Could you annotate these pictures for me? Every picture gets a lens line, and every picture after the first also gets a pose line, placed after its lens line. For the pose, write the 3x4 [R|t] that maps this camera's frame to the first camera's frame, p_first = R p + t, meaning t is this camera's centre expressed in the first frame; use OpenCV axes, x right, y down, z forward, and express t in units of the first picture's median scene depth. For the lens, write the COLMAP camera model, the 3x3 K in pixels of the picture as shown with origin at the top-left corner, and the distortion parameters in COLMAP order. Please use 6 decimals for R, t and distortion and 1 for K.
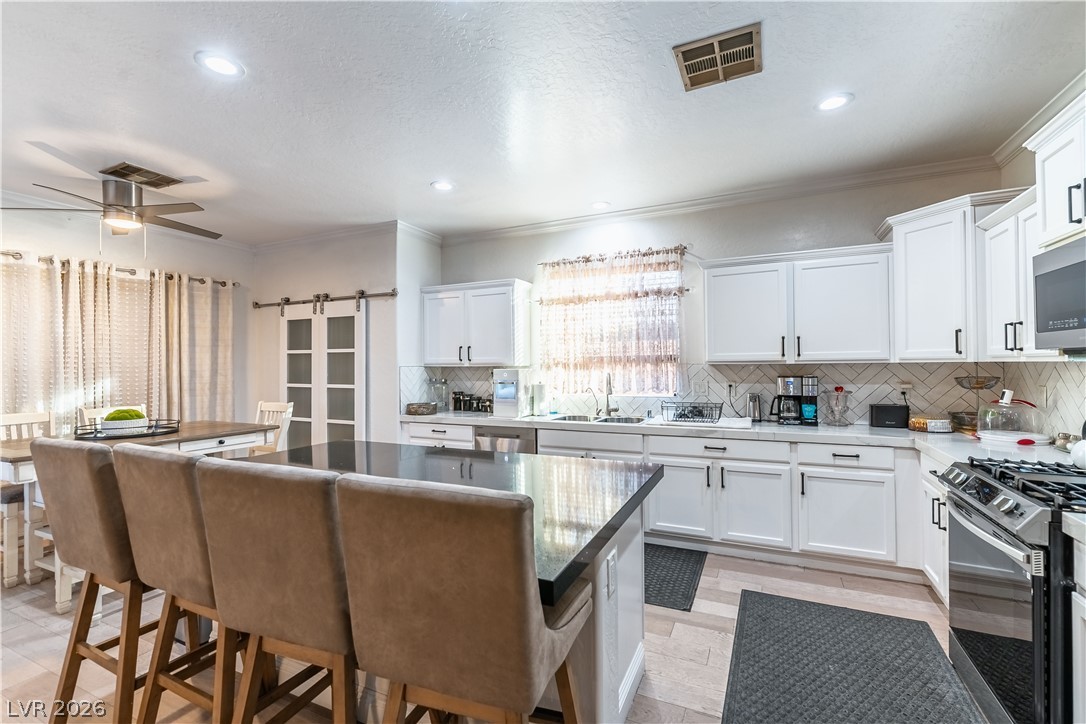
lens RADIAL K [[477.6, 0, 551.3], [0, 477.6, 366.6], [0, 0, 1]] dist [0.000952, -0.000037]
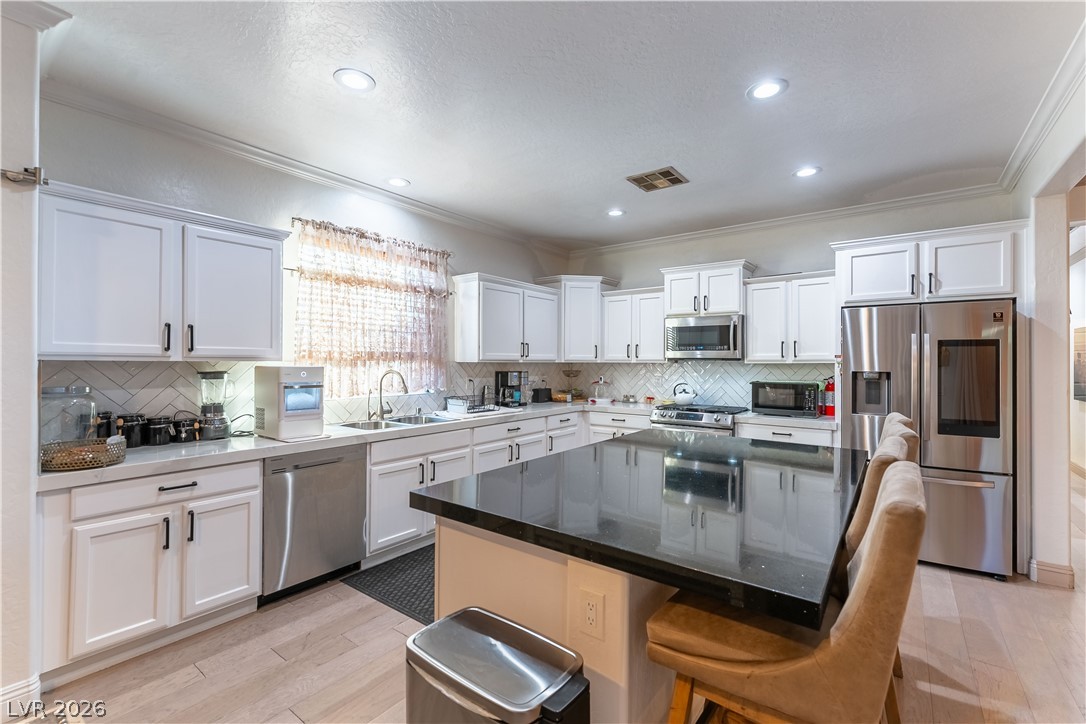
lens RADIAL K [[463.6, 0, 543.0], [0, 463.6, 362.0], [0, 0, 1]] dist [0.000772, 0.000026]
pose [[0.218816, 0.008665, 0.975728, -0.696282], [-0.006390, 0.999952, -0.007448, 0.002390], [-0.975745, -0.004605, 0.218861, 0.555870]]
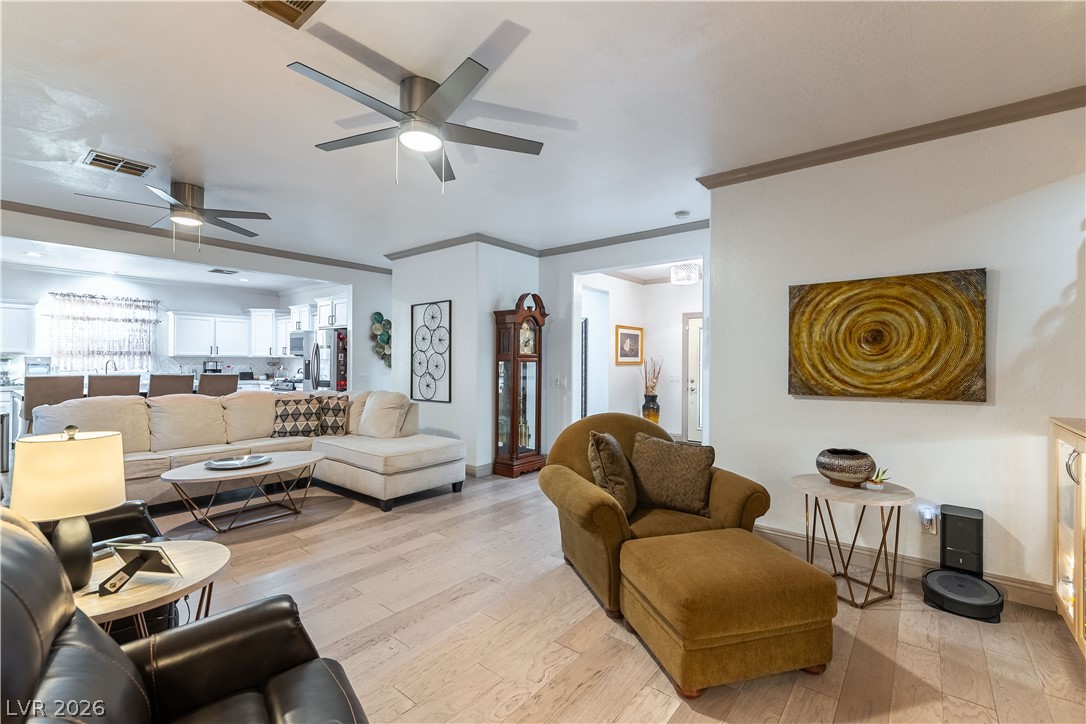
lens RADIAL K [[471.3, 0, 543.5], [0, 471.3, 358.4], [0, 0, 1]] dist [-0.000517, -0.000262]
pose [[0.253775, 0.018010, 0.967096, -1.309687], [-0.008896, 0.999828, -0.016285, 0.024588], [-0.967222, -0.004471, 0.253891, -1.192569]]
